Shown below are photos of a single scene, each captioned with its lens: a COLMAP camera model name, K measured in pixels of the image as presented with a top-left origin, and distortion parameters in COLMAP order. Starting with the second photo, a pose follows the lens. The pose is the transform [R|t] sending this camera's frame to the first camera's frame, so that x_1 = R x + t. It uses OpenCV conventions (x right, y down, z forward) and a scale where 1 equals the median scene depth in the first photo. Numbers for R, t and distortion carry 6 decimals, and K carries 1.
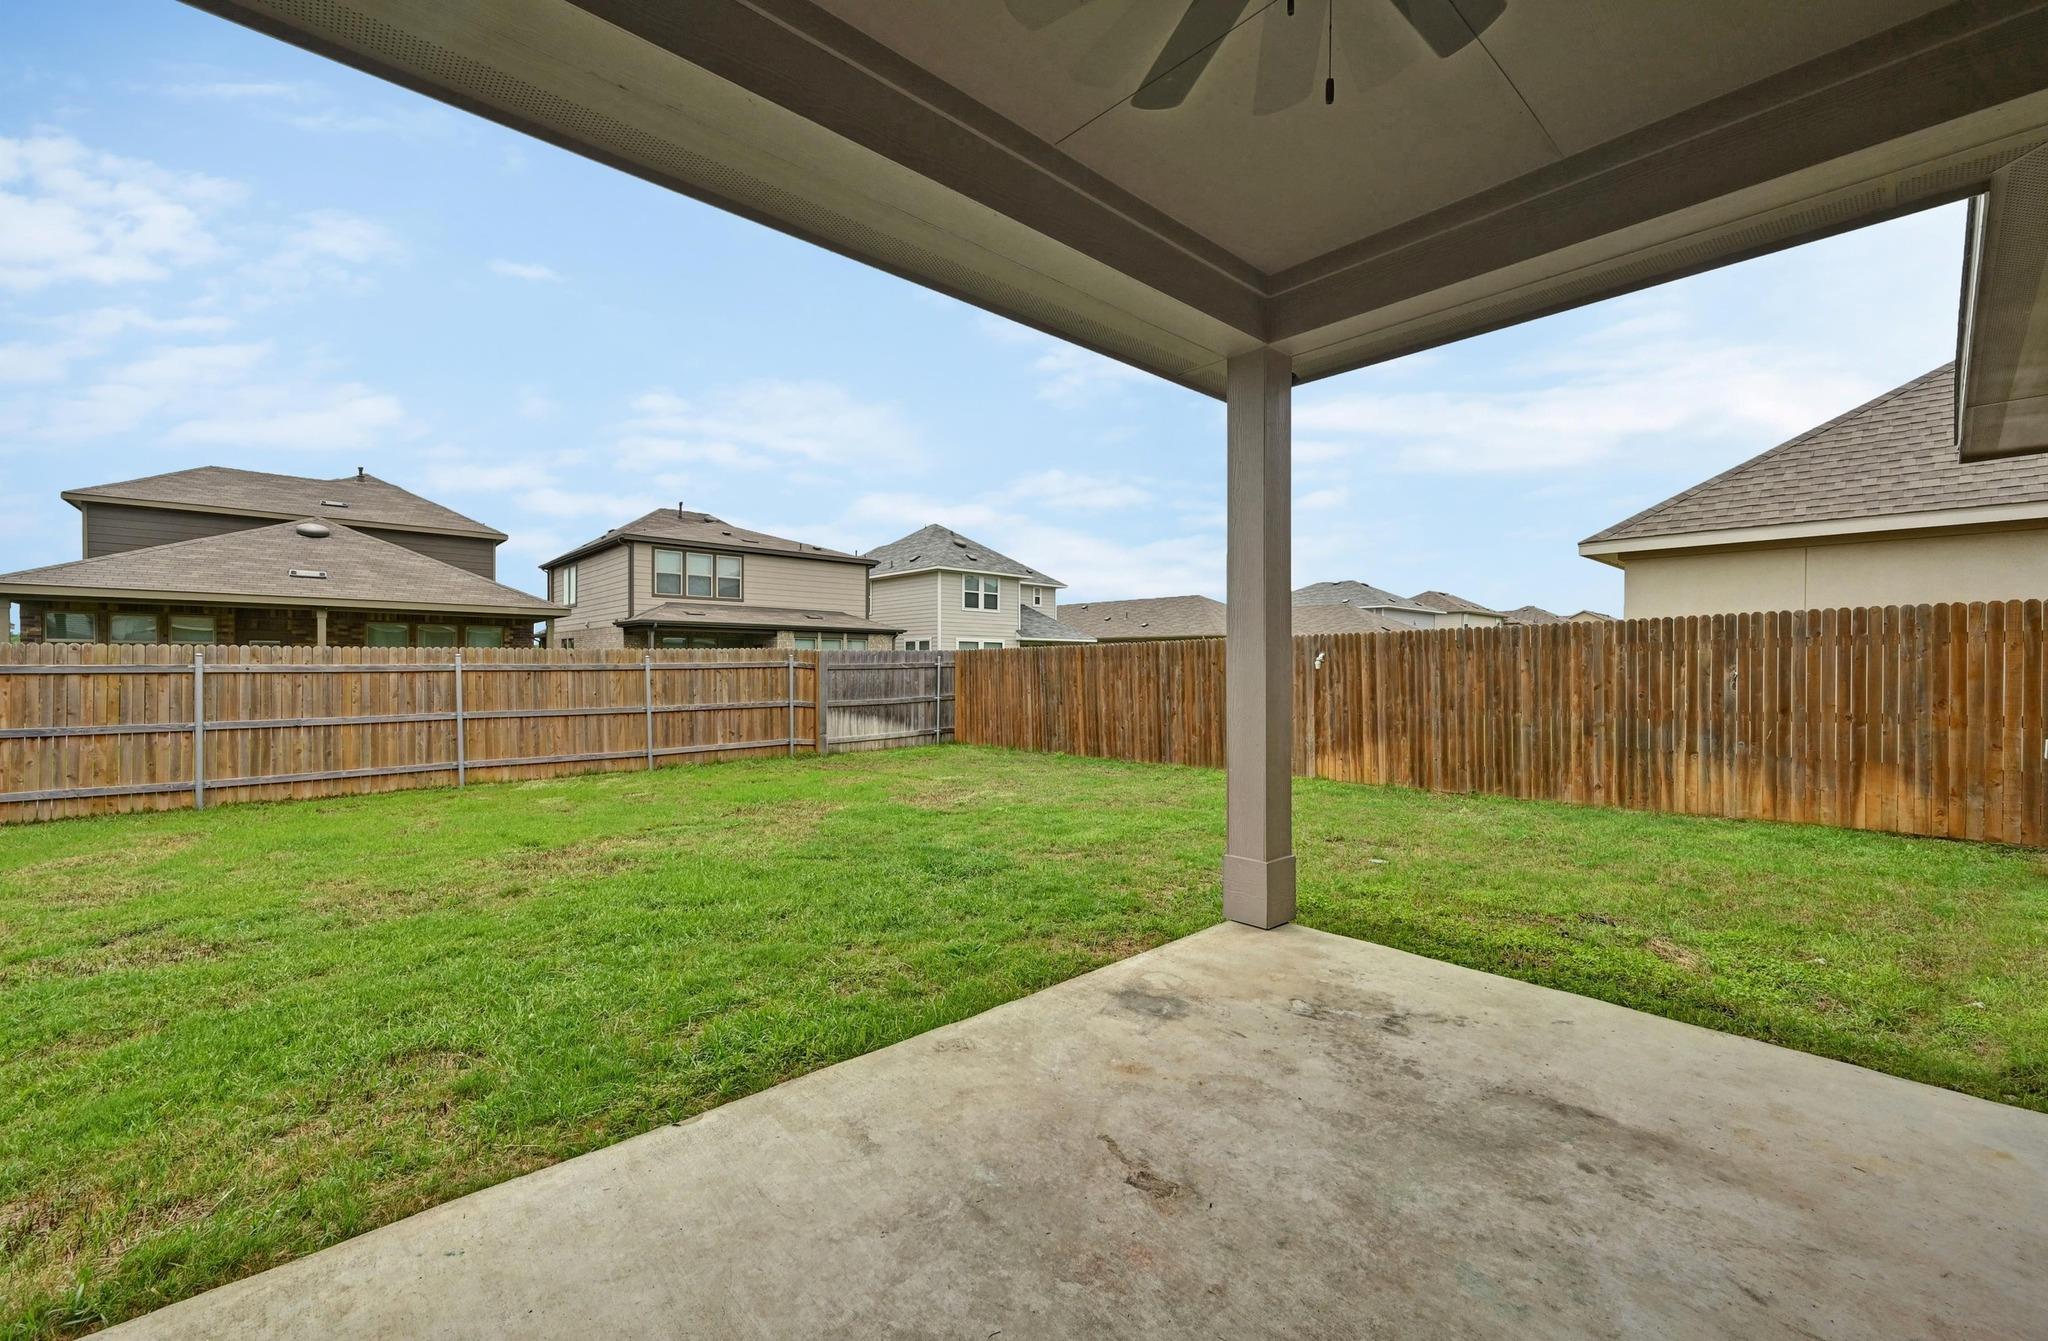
lens RADIAL K [[823.0, 0, 1037.4], [0, 823.0, 669.2], [0, 0, 1]] dist [-0.002362, -0.000223]
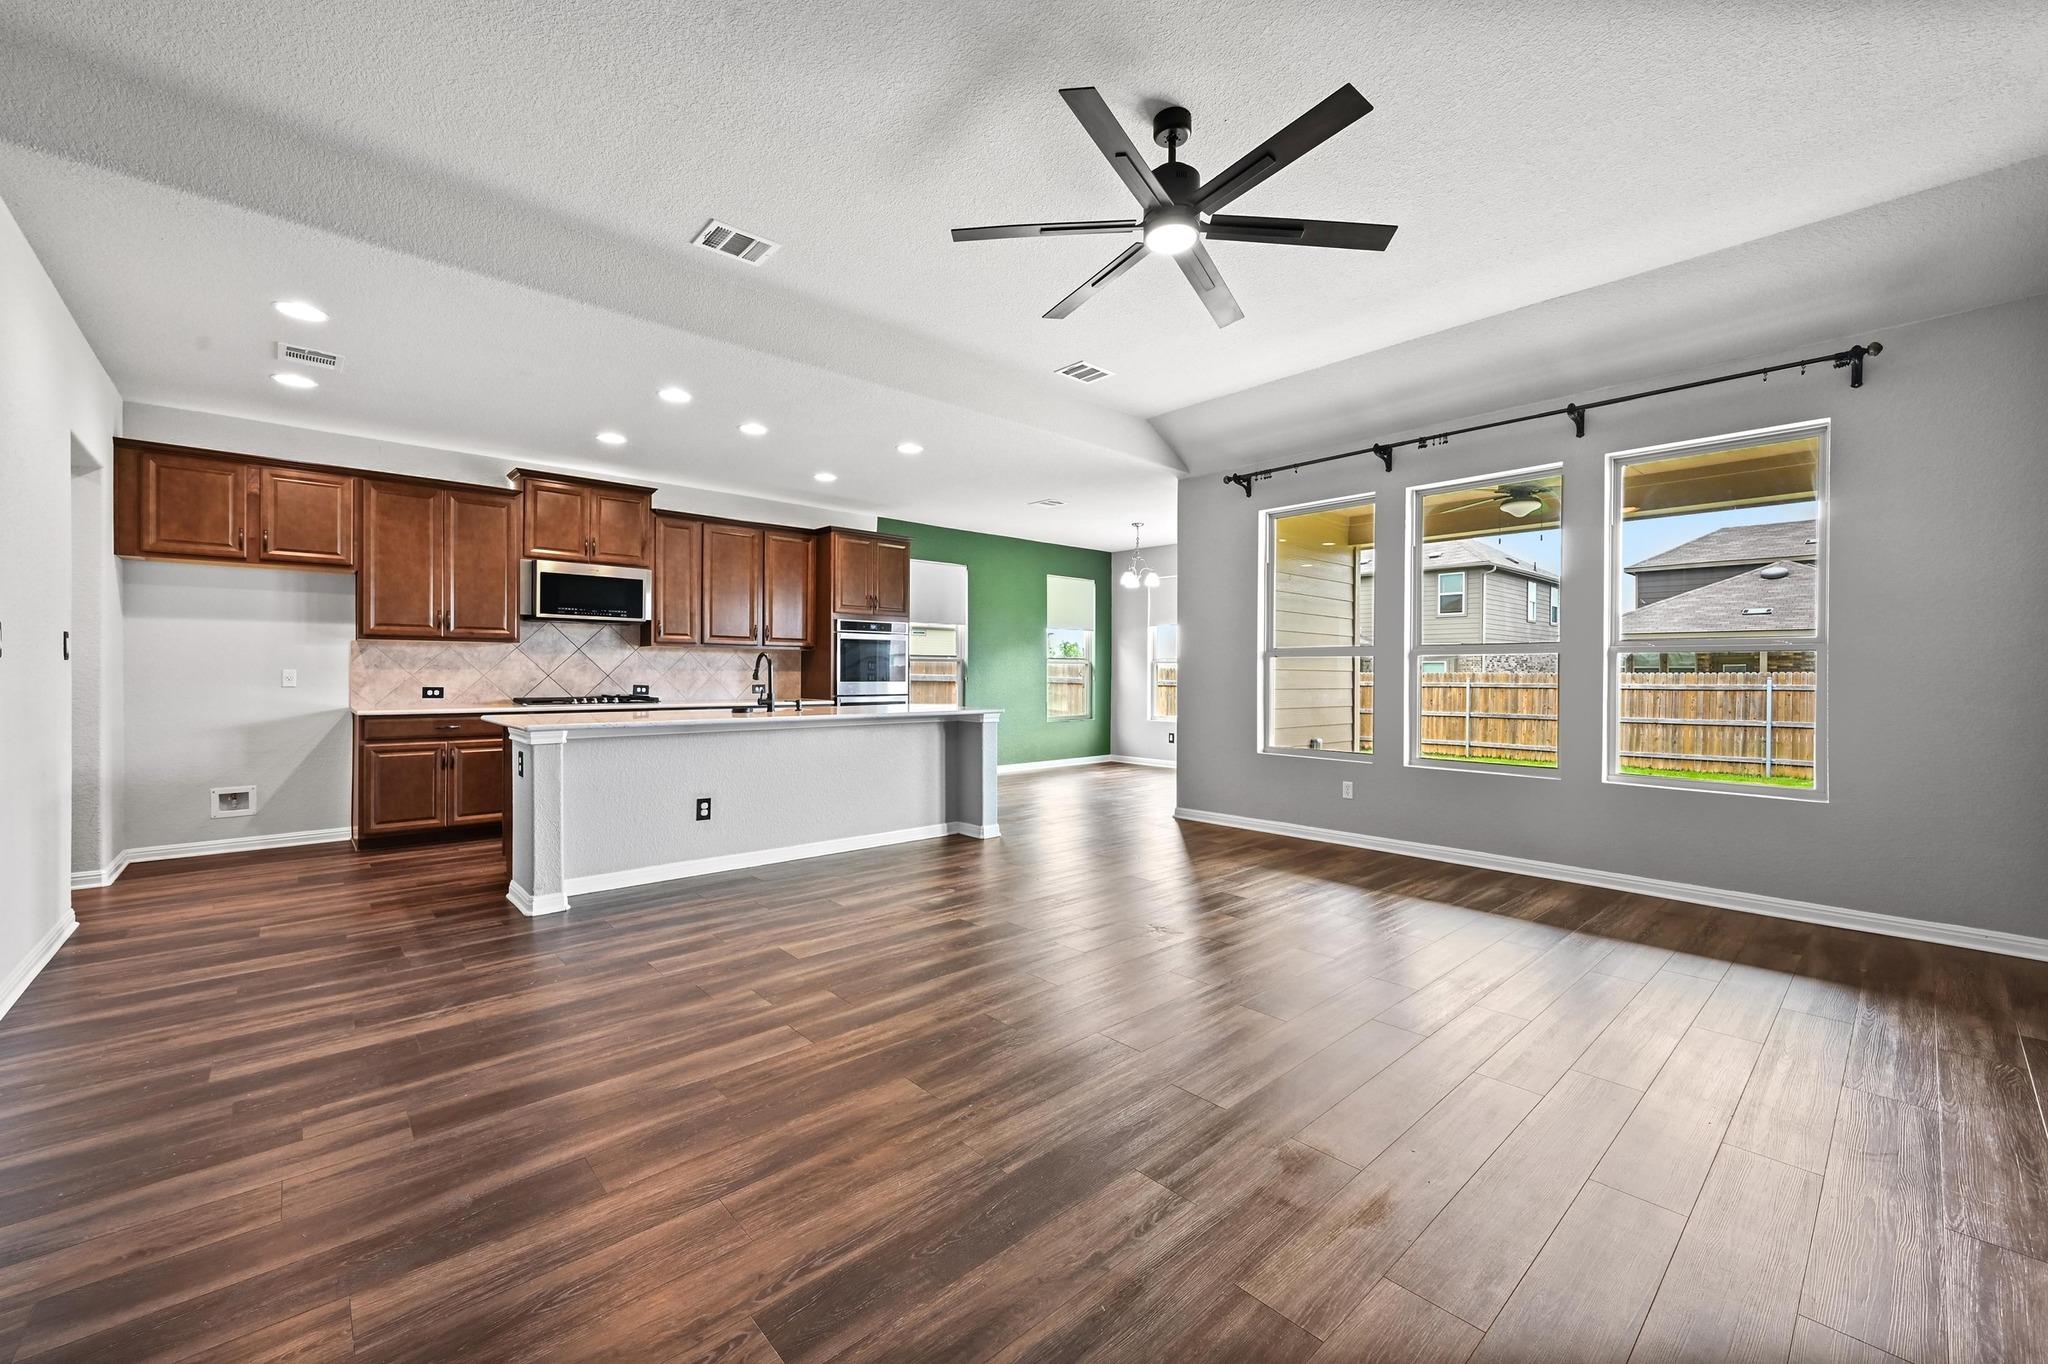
lens RADIAL K [[815.8, 0, 1023.3], [0, 815.8, 678.3], [0, 0, 1]] dist [-0.001435, 0.001043]
pose [[-0.003135, 0.002219, -0.999993, 0.558253], [-0.009939, 0.999948, 0.002250, -0.007422], [0.999946, 0.009946, -0.003113, -0.182785]]
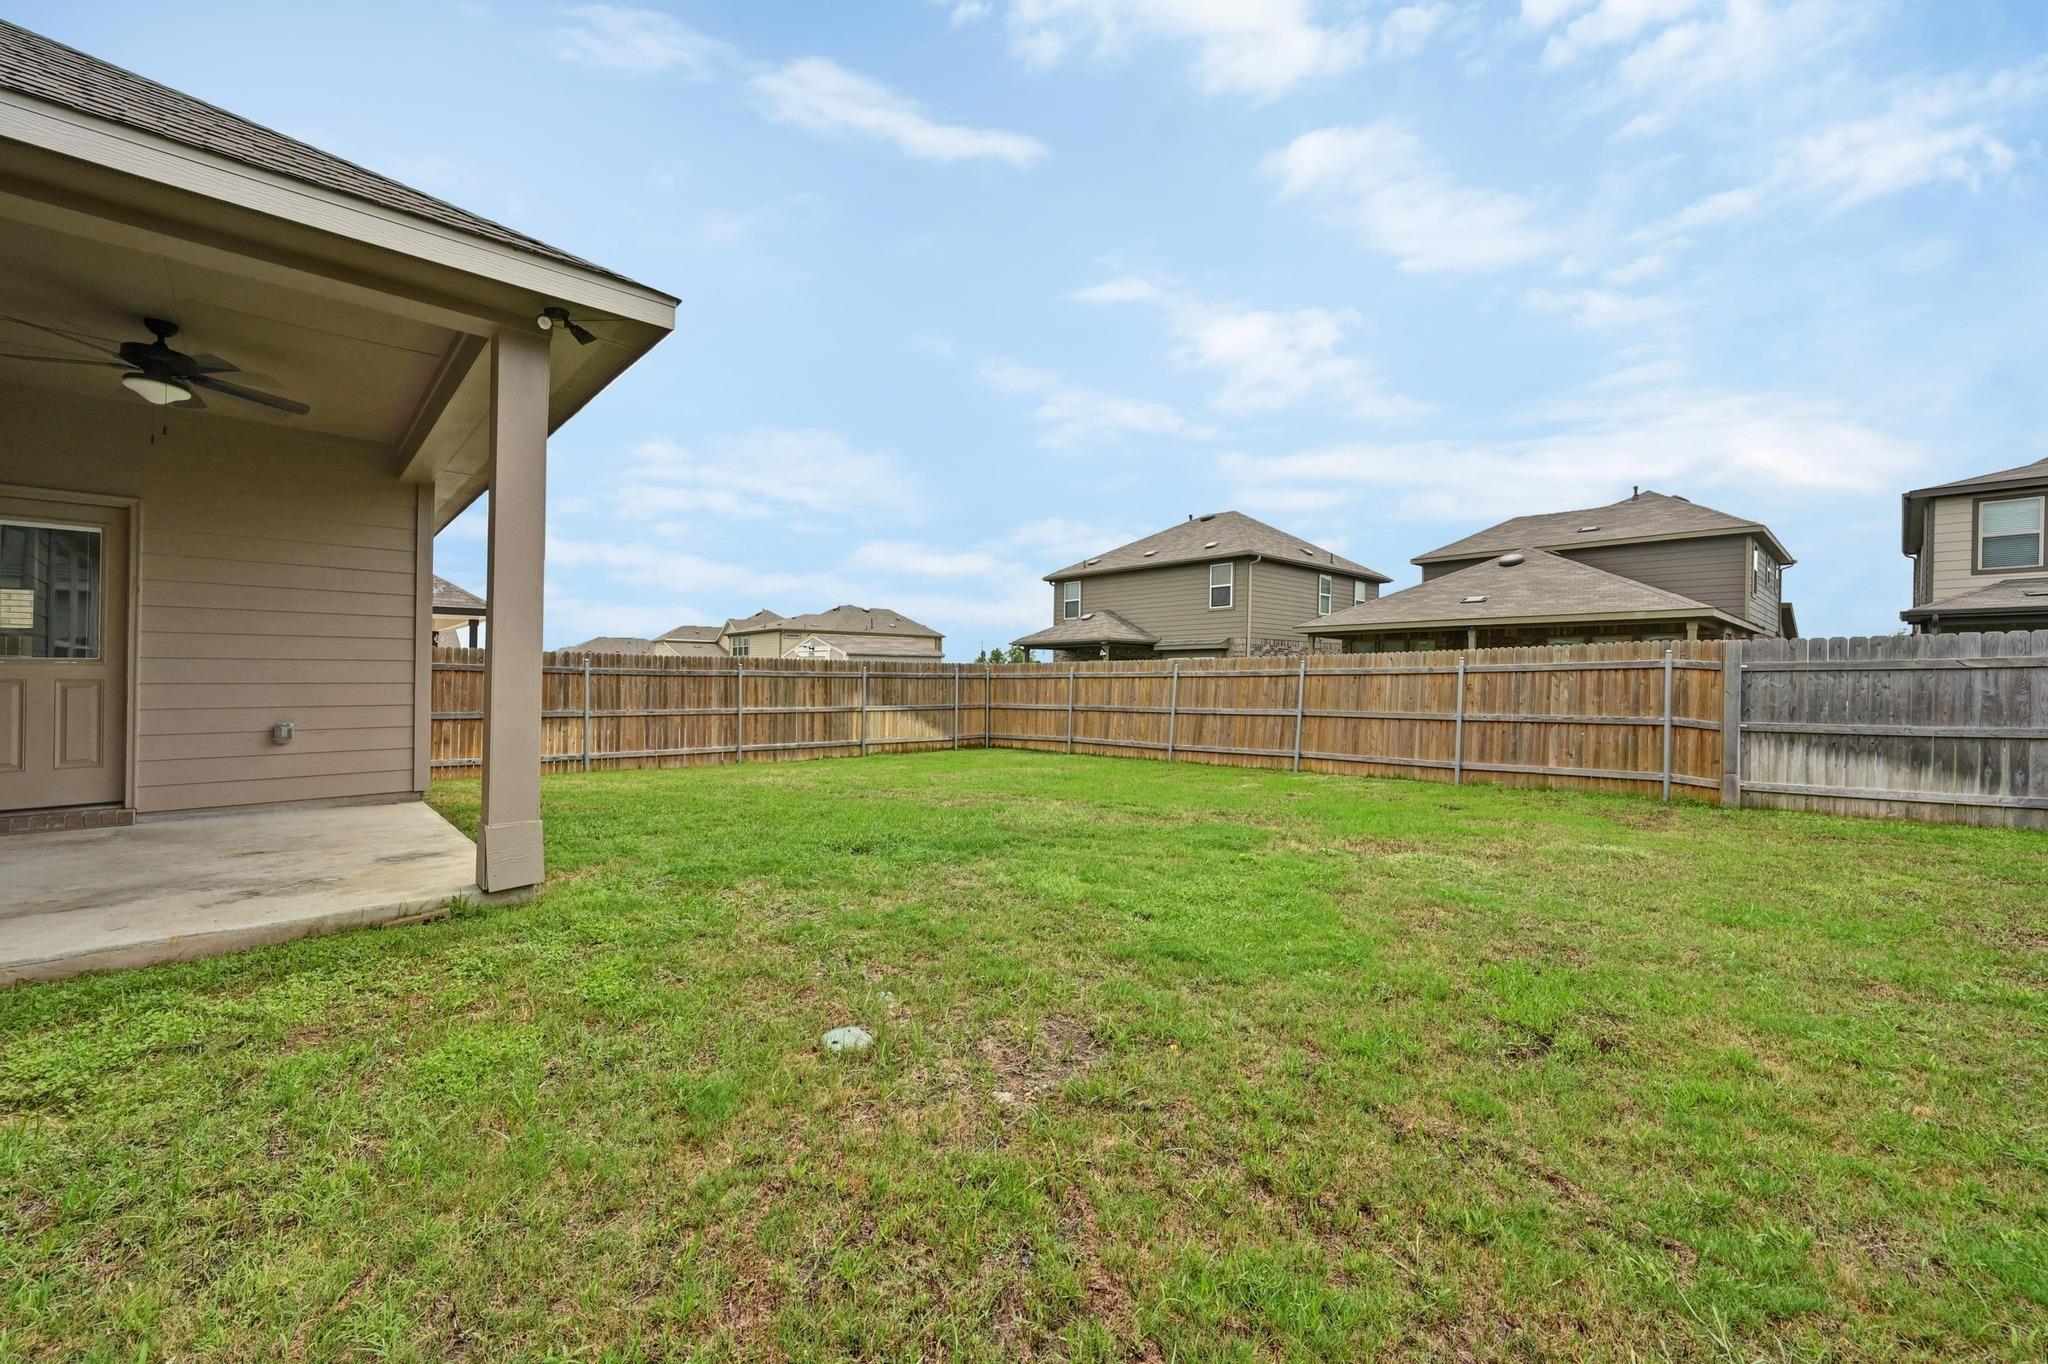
lens RADIAL K [[815.8, 0, 1045.1], [0, 815.8, 680.4], [0, 0, 1]] dist [-0.001435, 0.001043]
pose [[0.020278, -0.003954, -0.999787, 0.421945], [-0.006215, 0.999972, -0.004081, 0.015372], [0.999775, 0.006297, 0.020252, 0.548244]]
